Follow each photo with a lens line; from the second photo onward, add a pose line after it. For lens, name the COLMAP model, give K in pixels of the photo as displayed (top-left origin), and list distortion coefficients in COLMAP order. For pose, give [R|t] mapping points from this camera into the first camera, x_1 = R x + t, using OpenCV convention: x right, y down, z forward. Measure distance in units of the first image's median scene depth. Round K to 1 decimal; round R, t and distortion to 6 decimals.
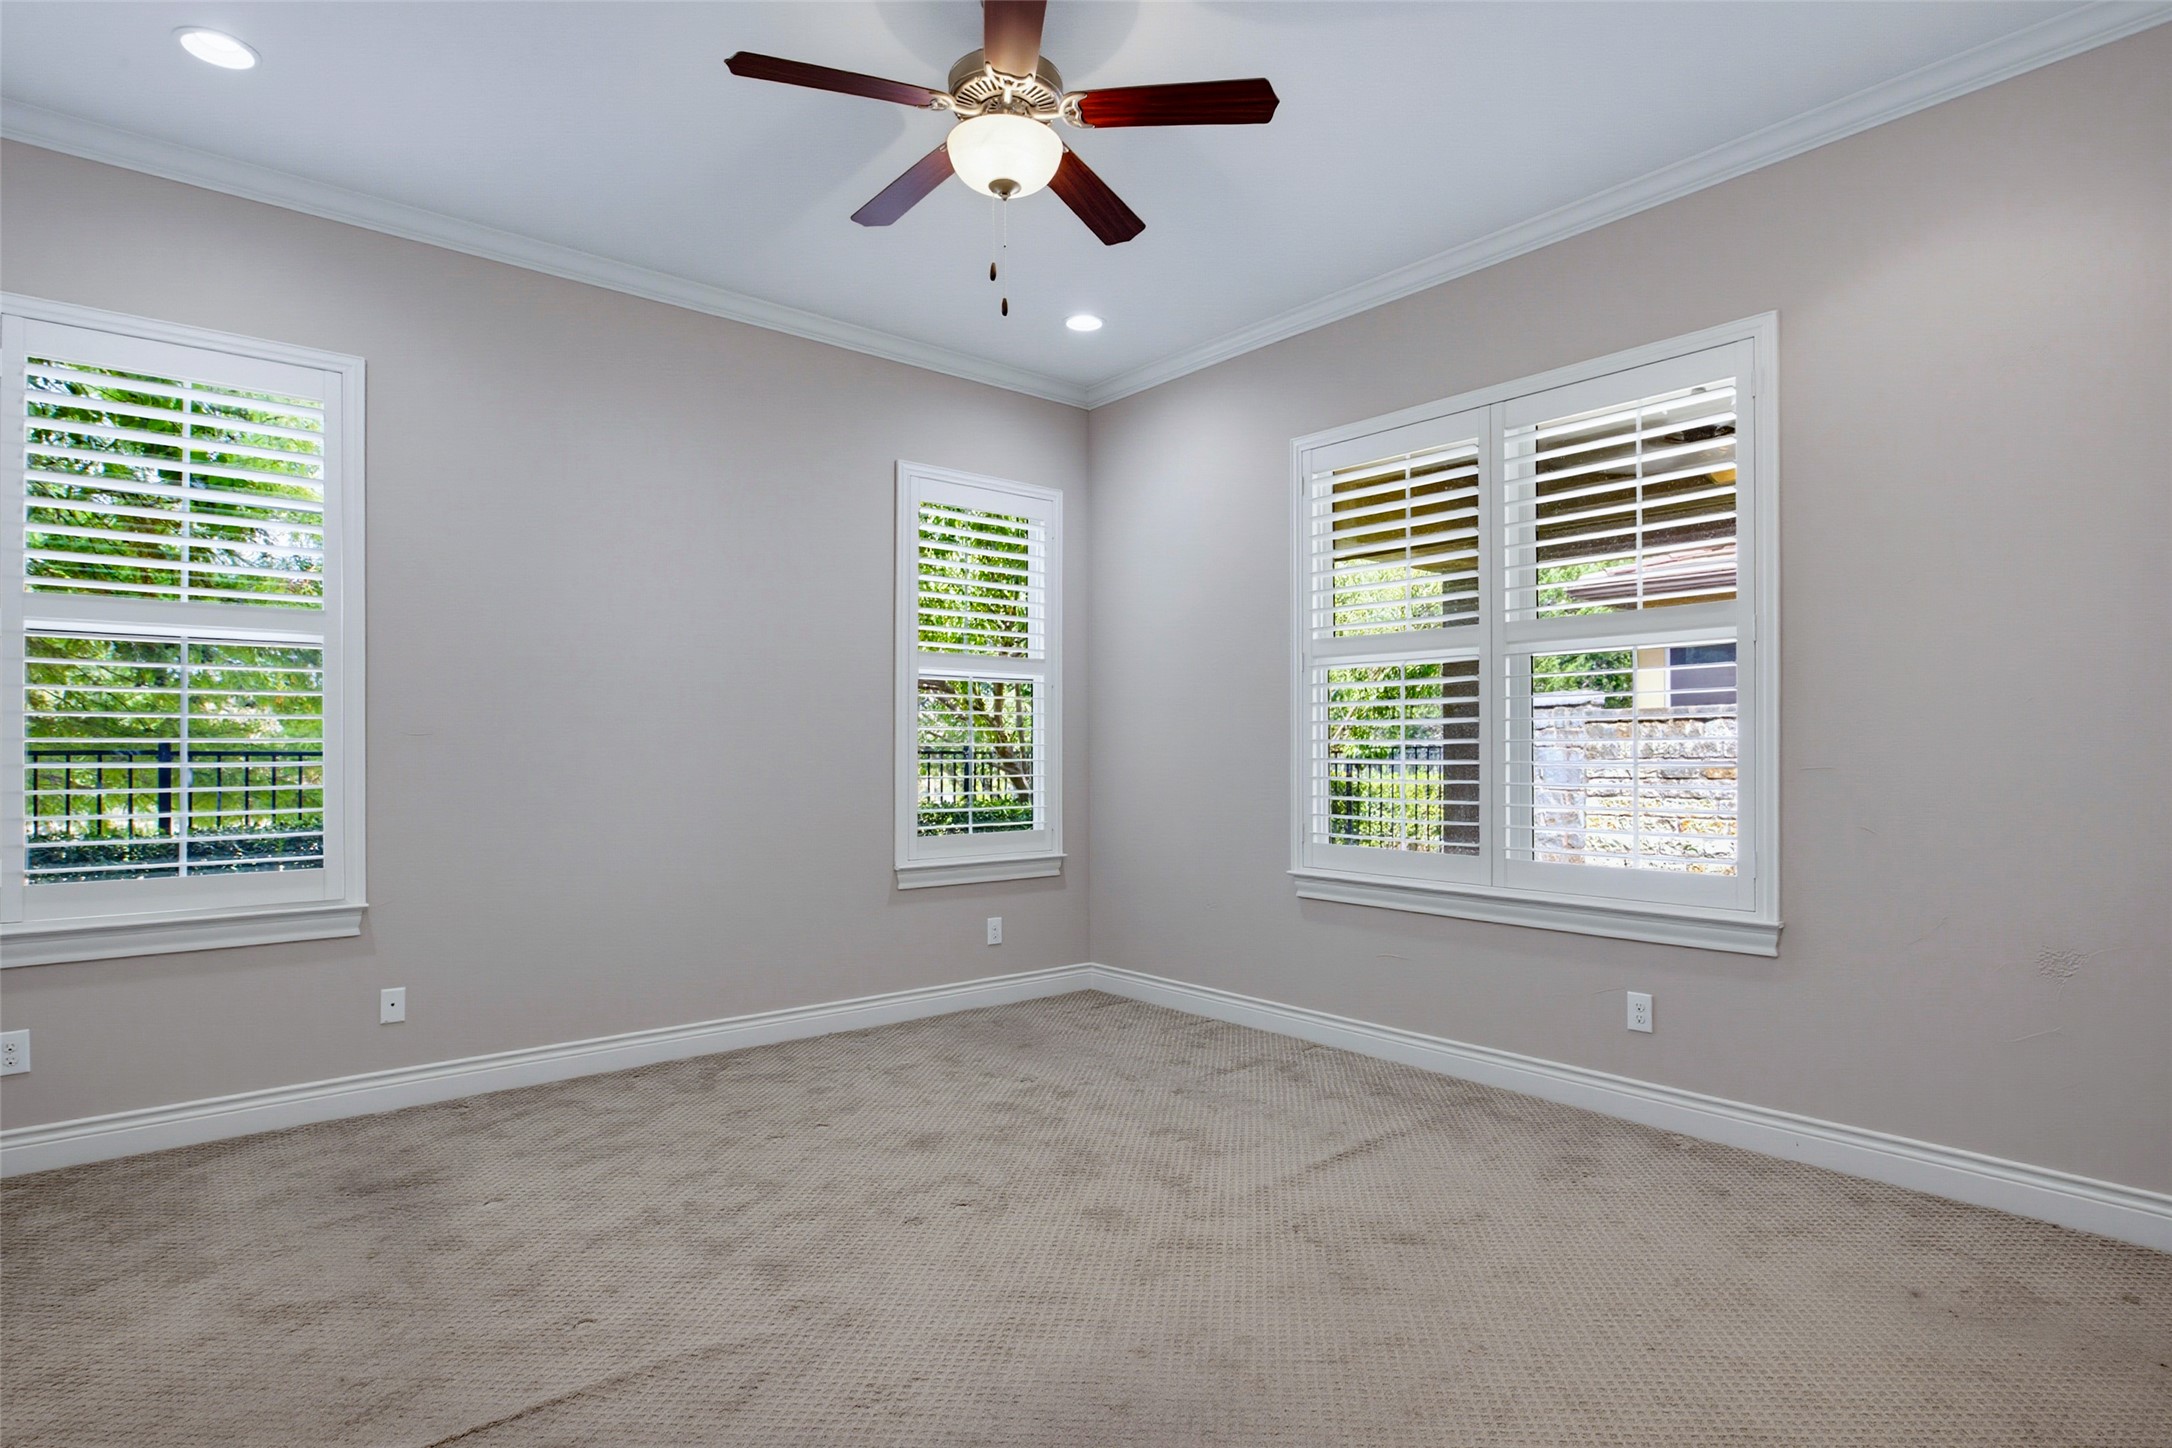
lens RADIAL K [[1130.3, 0, 1085.3], [0, 1130.3, 733.4], [0, 0, 1]] dist [0.007905, 0.000748]
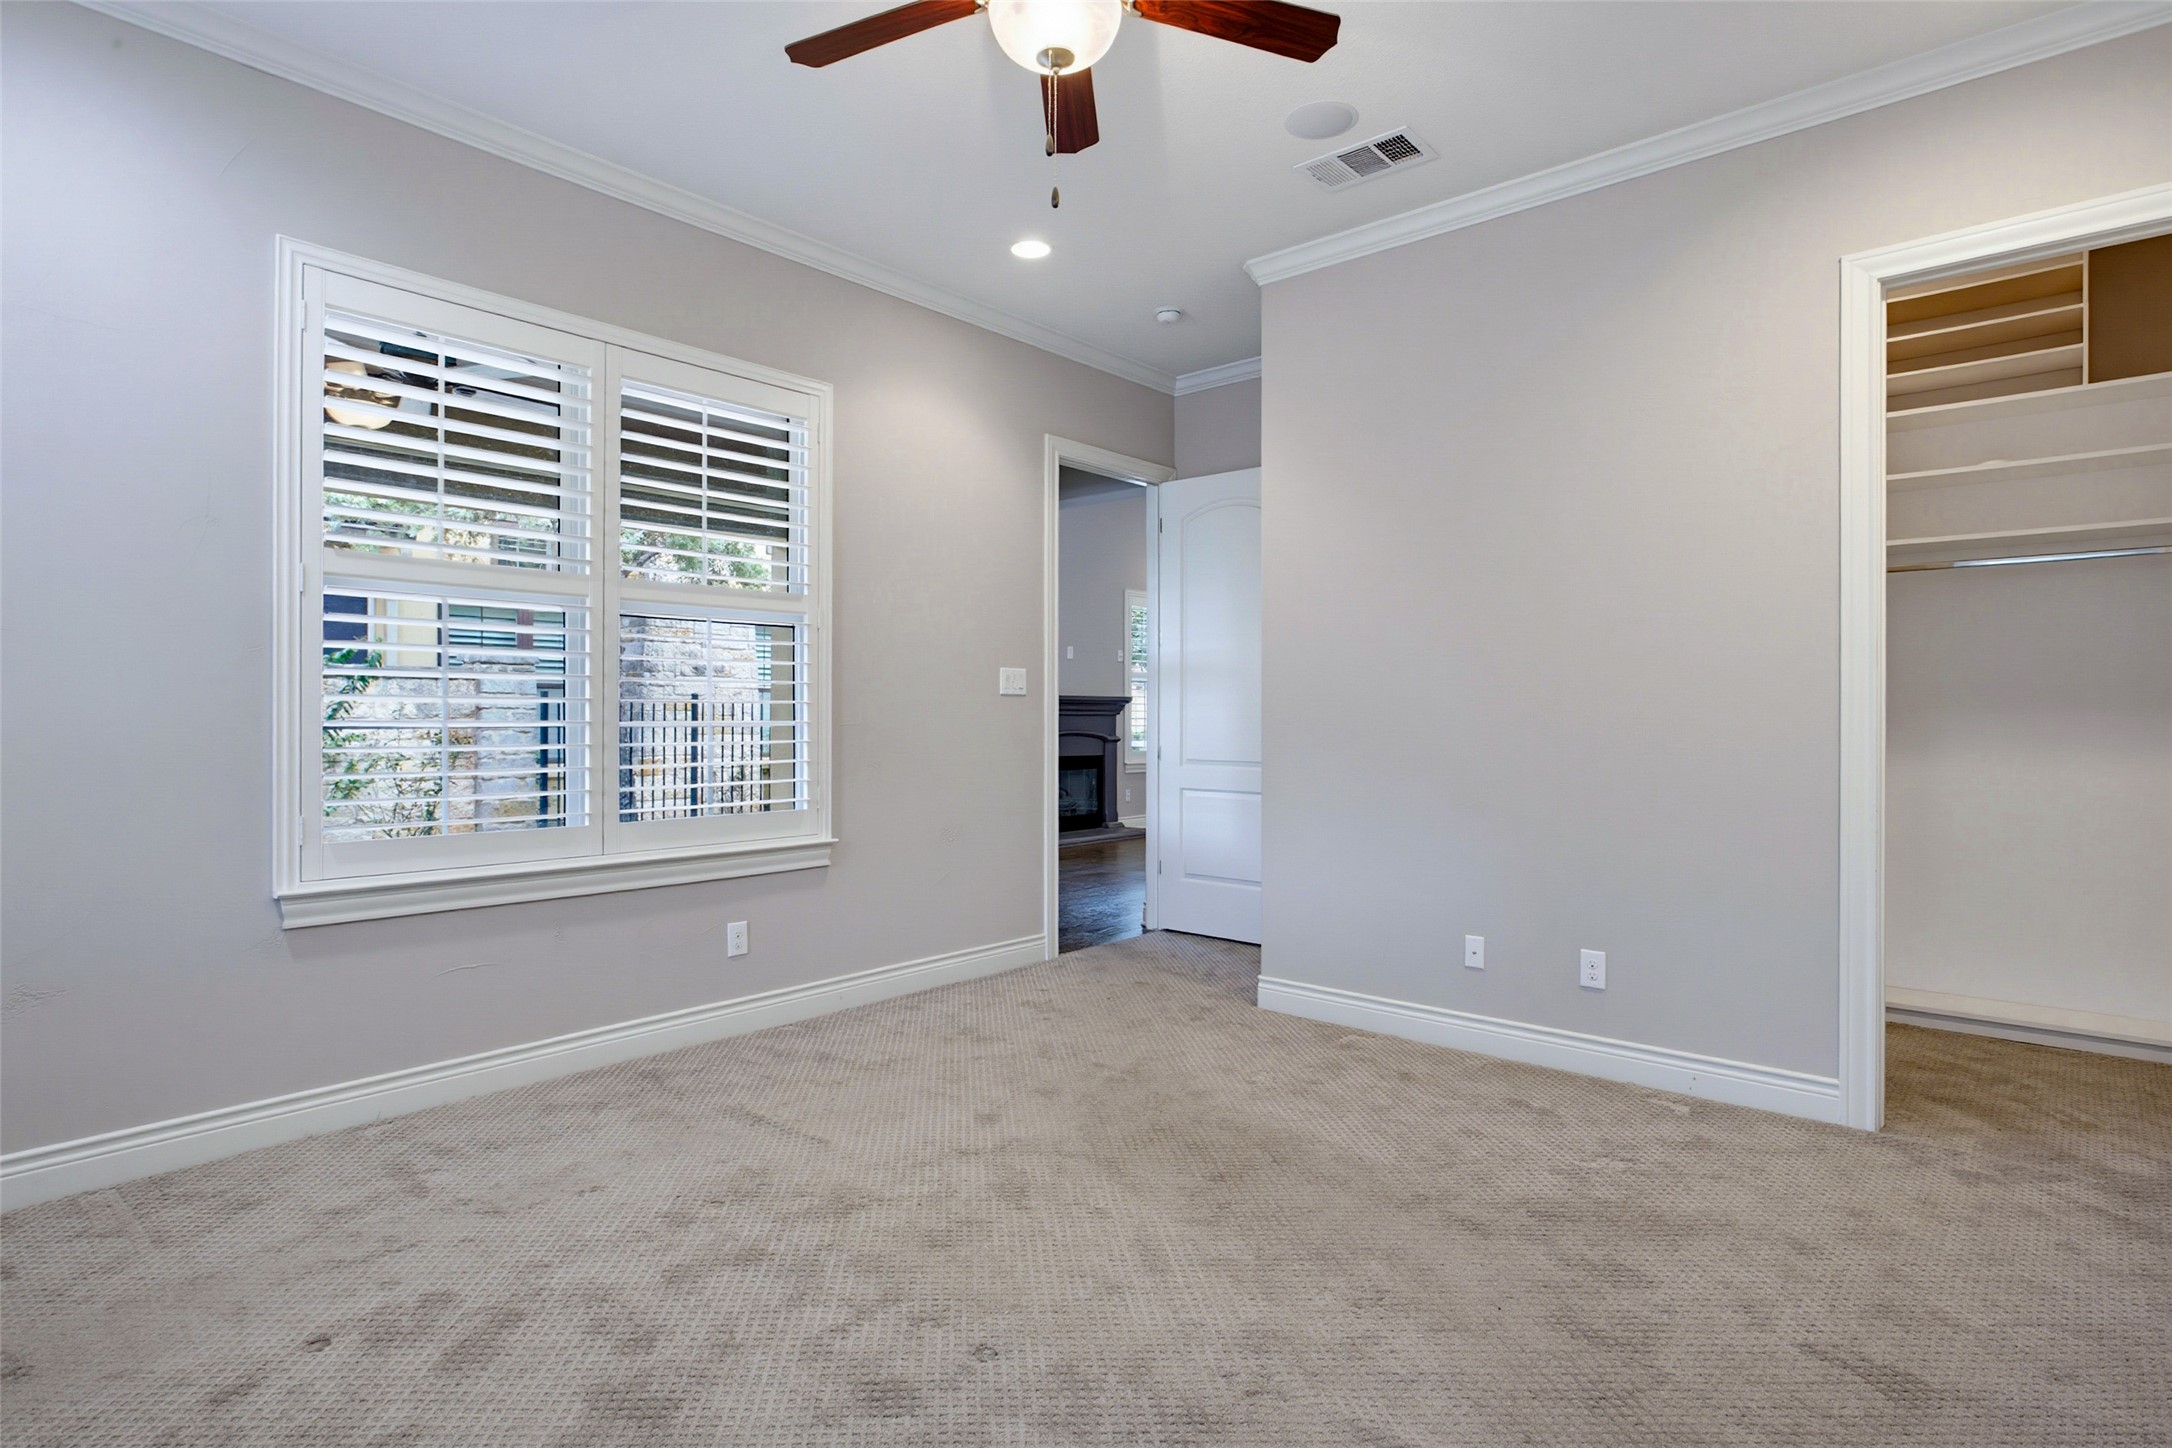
lens RADIAL K [[1135.5, 0, 1085.8], [0, 1135.5, 717.4], [0, 0, 1]] dist [0.001299, -0.000059]
pose [[-0.150752, -0.004951, 0.988559, -0.704545], [-0.020860, 0.999781, 0.001826, 0.010929], [-0.988352, -0.020346, -0.150822, 0.829940]]
